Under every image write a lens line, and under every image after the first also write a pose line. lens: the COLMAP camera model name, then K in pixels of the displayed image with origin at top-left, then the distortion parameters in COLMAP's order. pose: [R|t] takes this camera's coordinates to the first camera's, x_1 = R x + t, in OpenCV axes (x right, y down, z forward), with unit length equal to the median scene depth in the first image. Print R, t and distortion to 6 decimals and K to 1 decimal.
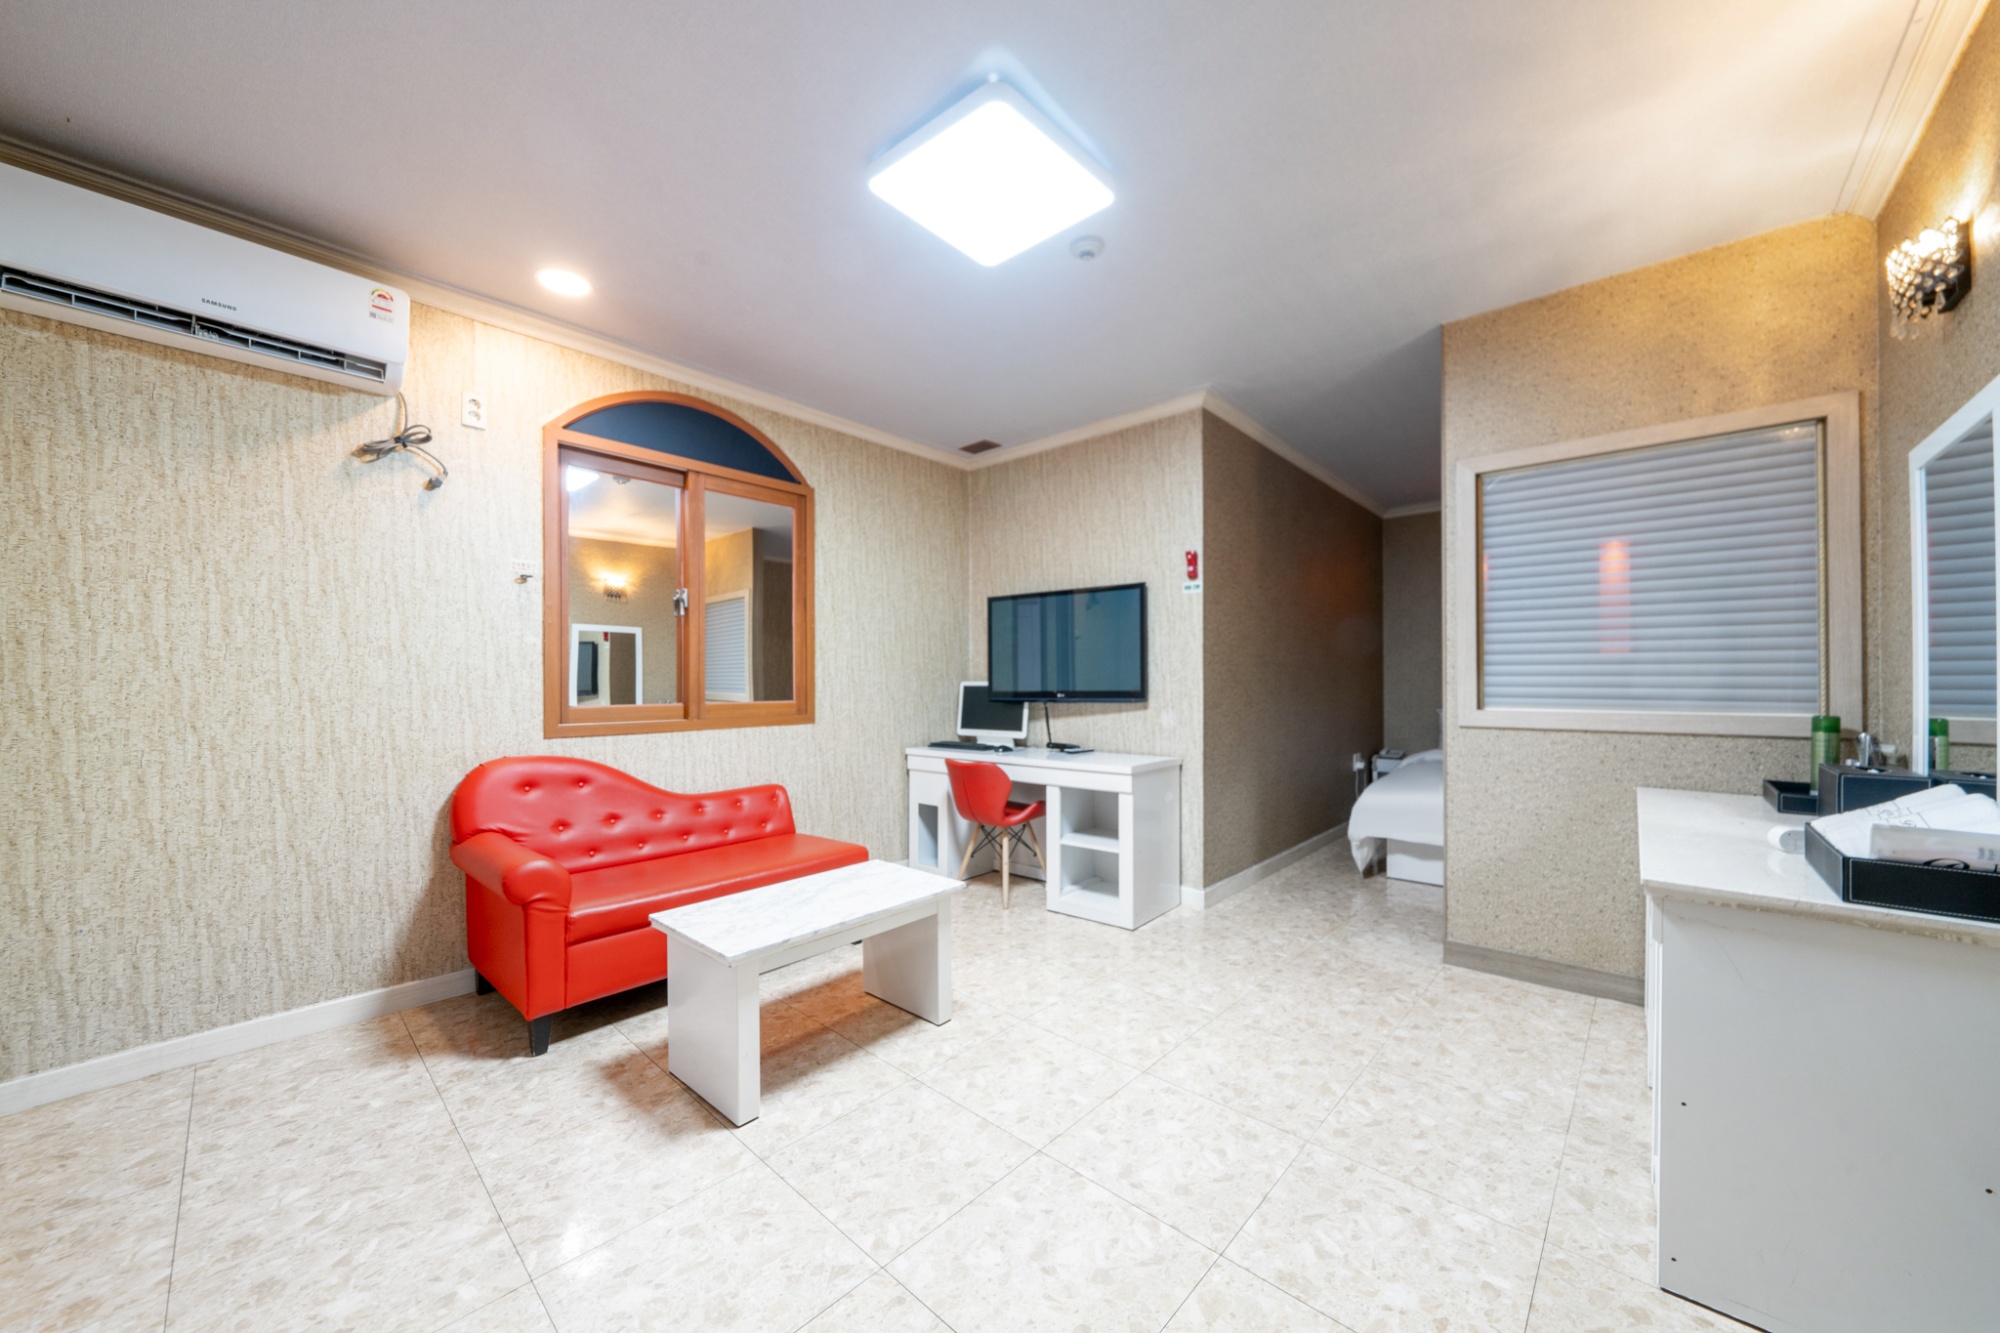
lens RADIAL K [[708.6, 0, 1019.0], [0, 708.6, 680.8], [0, 0, 1]] dist [-0.002658, -0.000092]
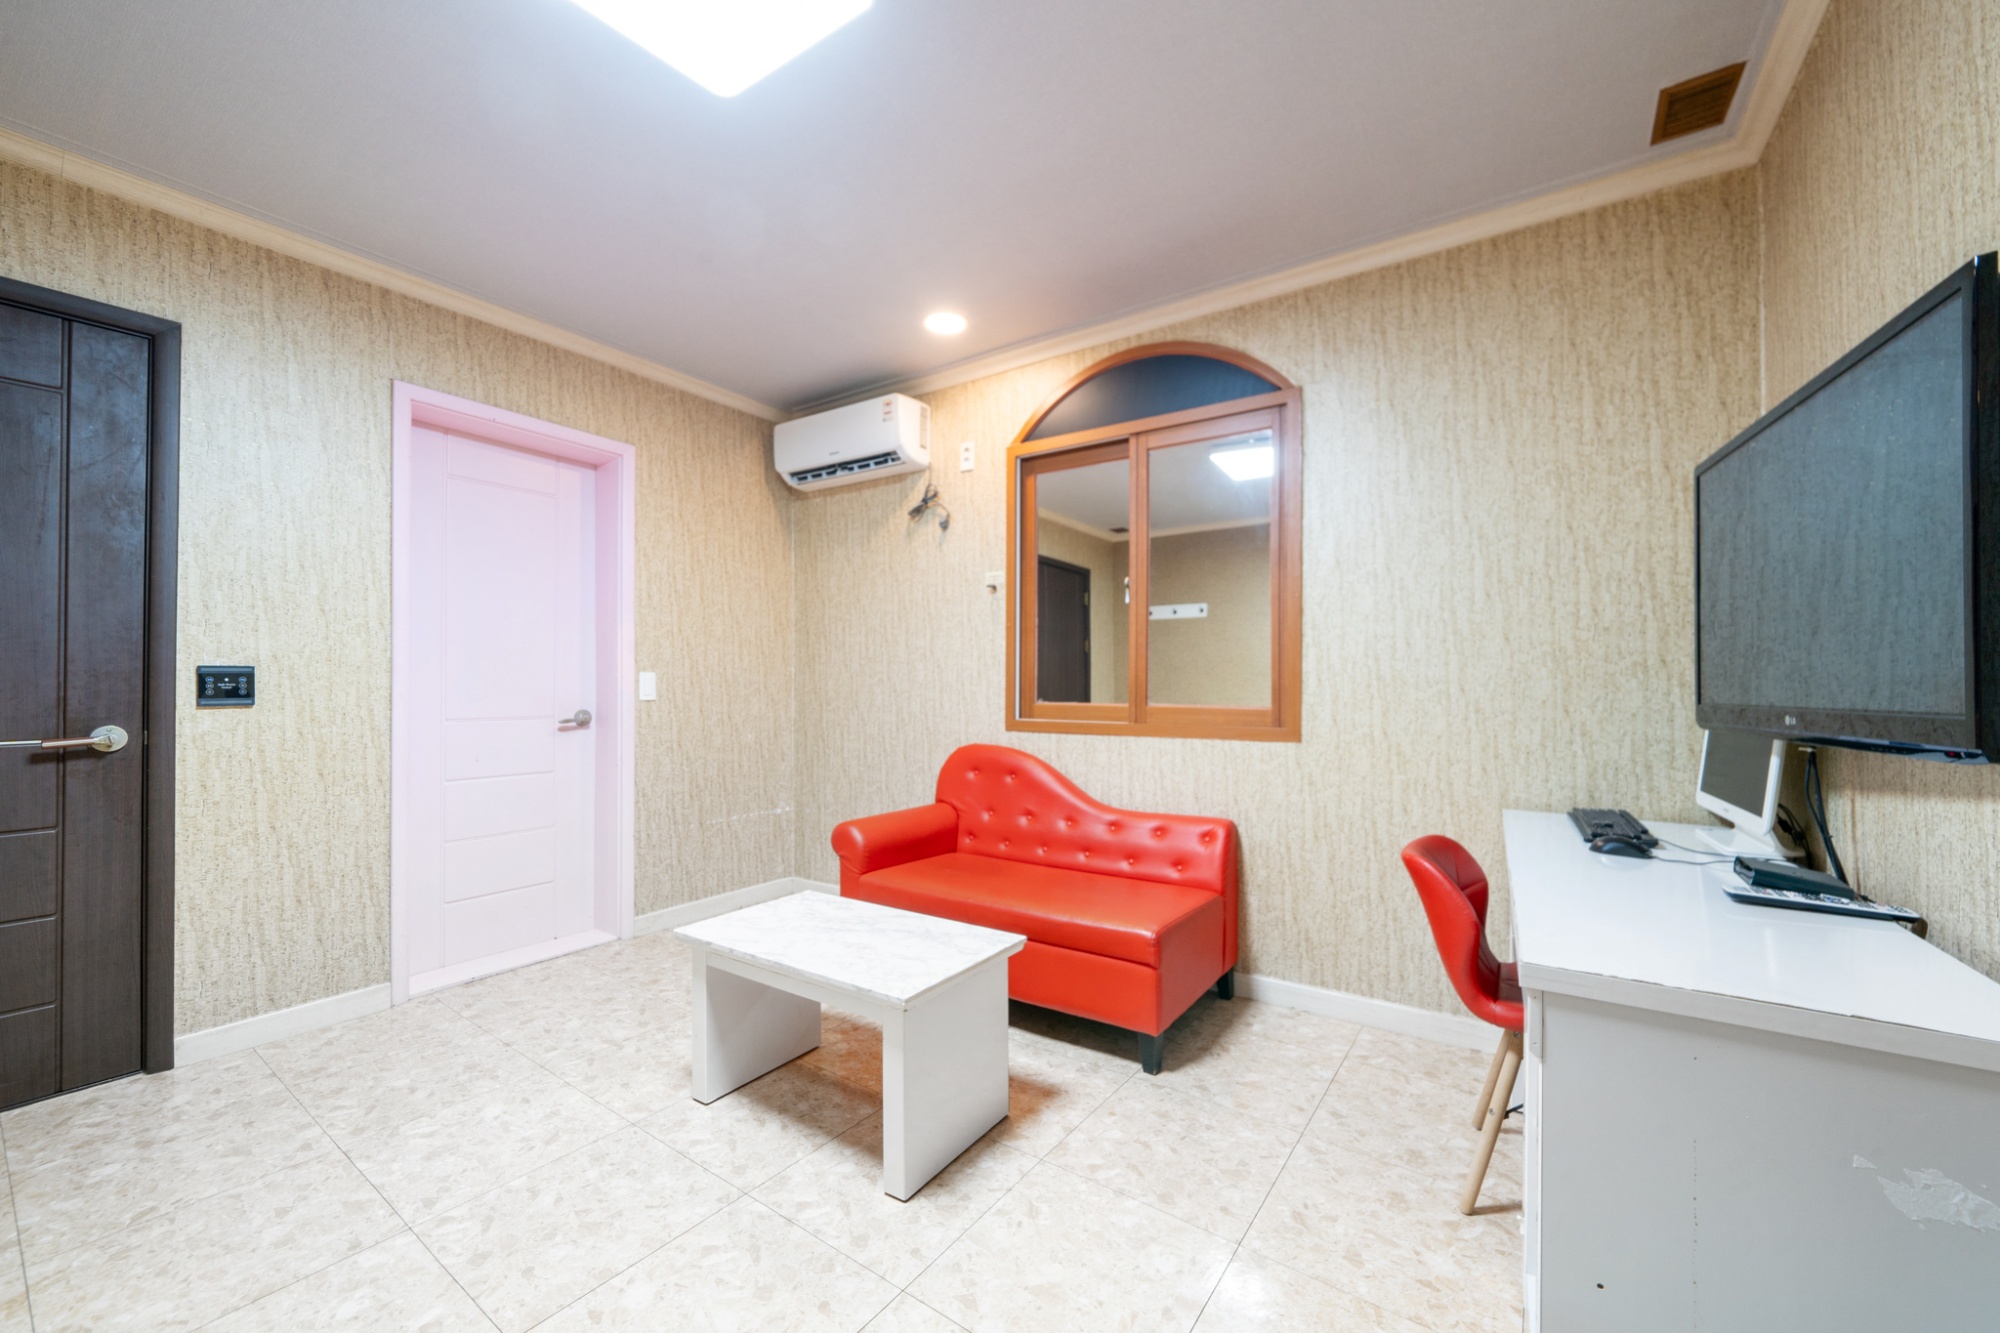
lens RADIAL K [[769.8, 0, 1007.9], [0, 769.8, 676.7], [0, 0, 1]] dist [-0.001888, -0.000252]
pose [[0.119928, -0.004378, -0.992773, 0.454406], [0.000291, 0.999990, -0.004375, 0.002542], [0.992783, 0.000236, 0.119928, 0.748967]]
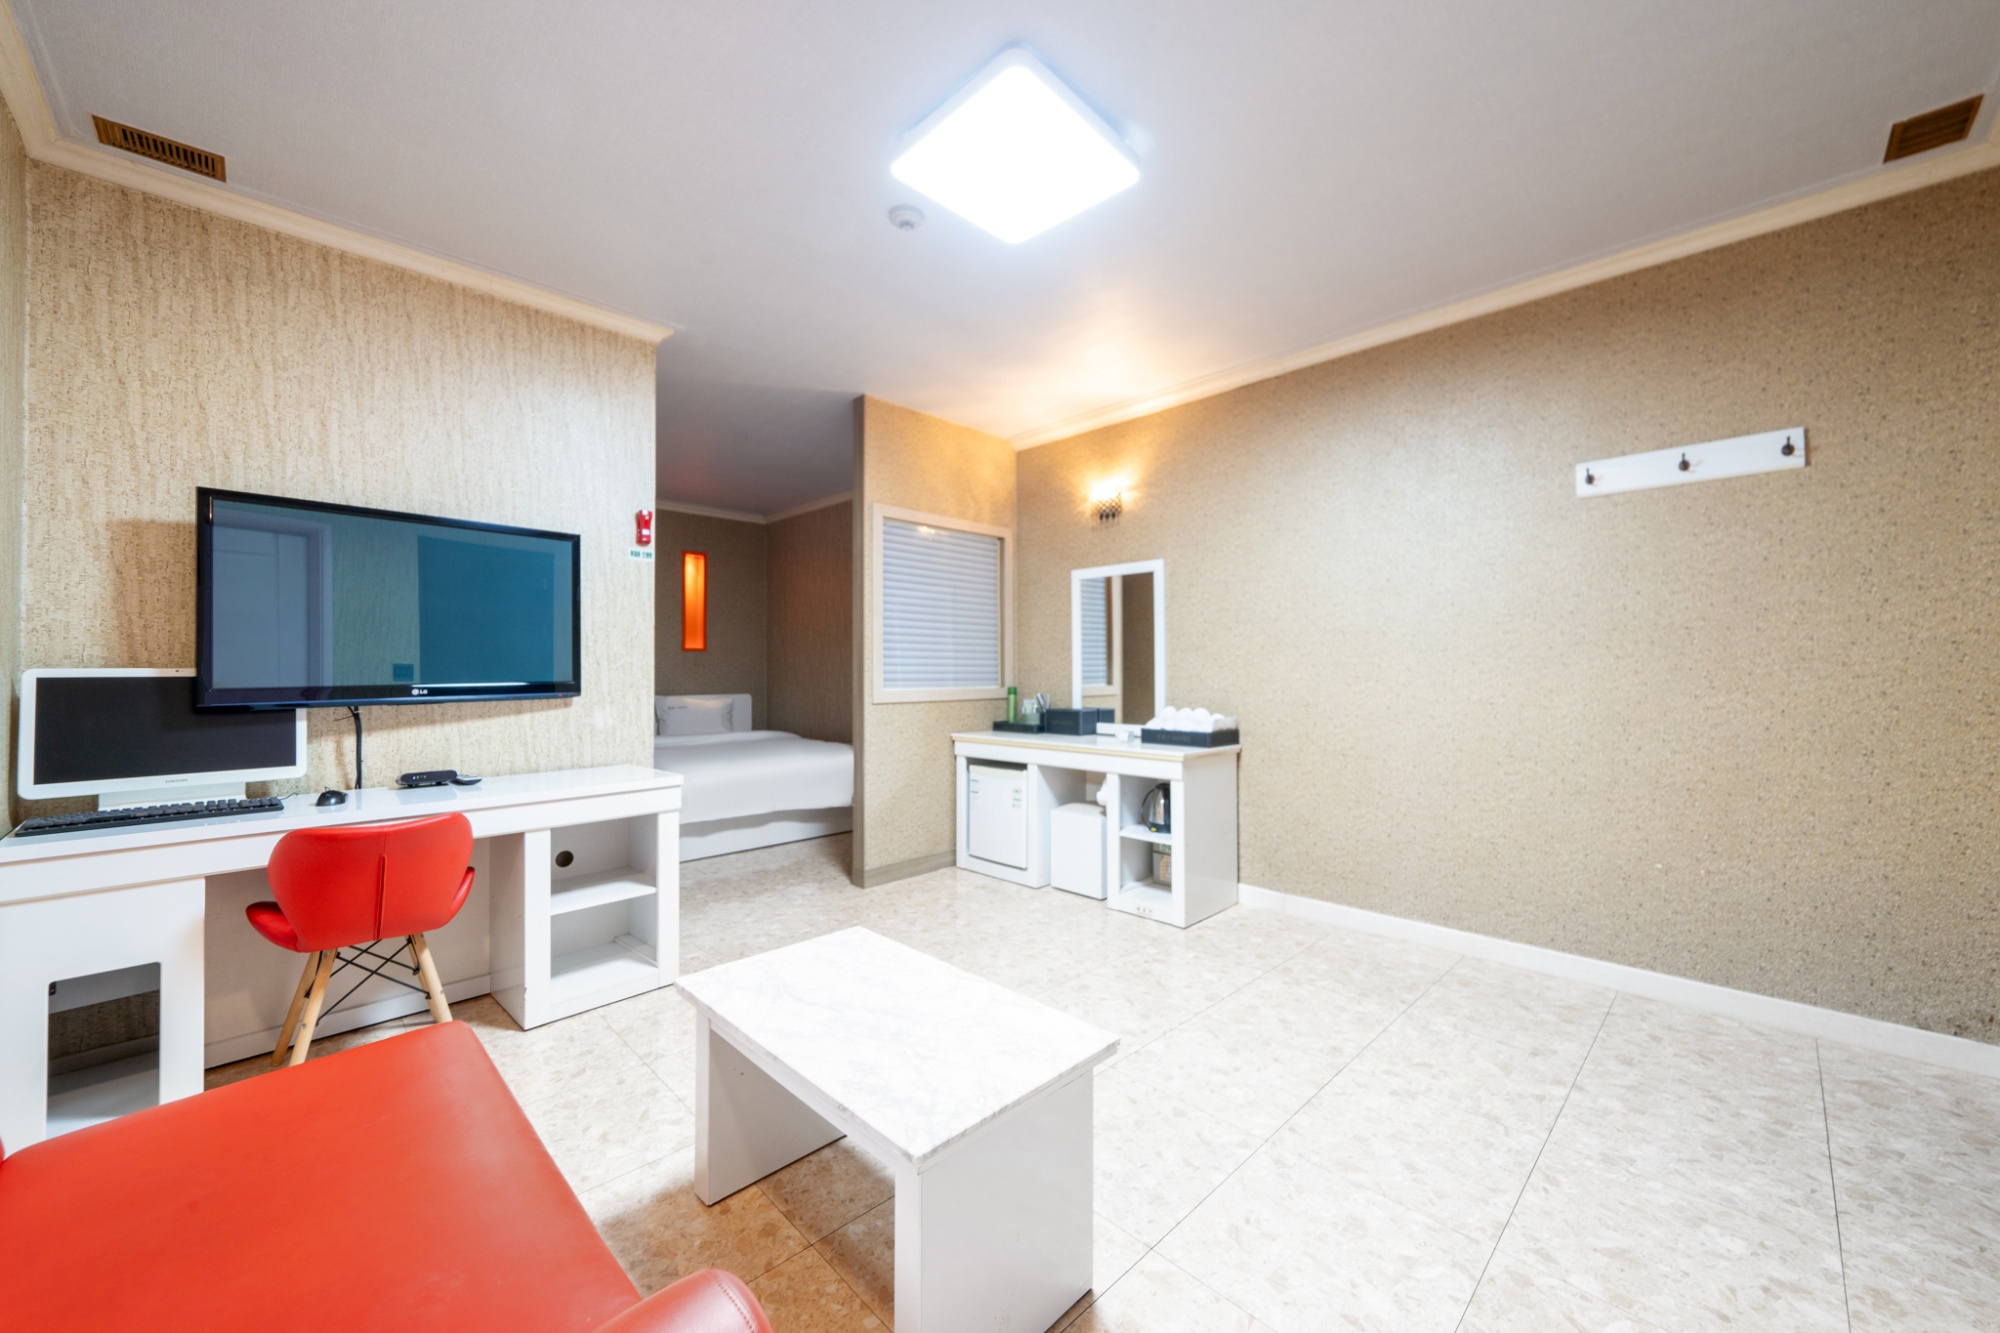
lens RADIAL K [[740.2, 0, 1000.0], [0, 740.2, 666.5], [0, 0, 1]] dist [-0.005480, -0.000215]
pose [[0.072959, 0.009200, 0.997293, -0.647769], [0.000331, 0.999957, -0.009249, 0.006468], [-0.997335, 0.001005, 0.072953, 0.584554]]
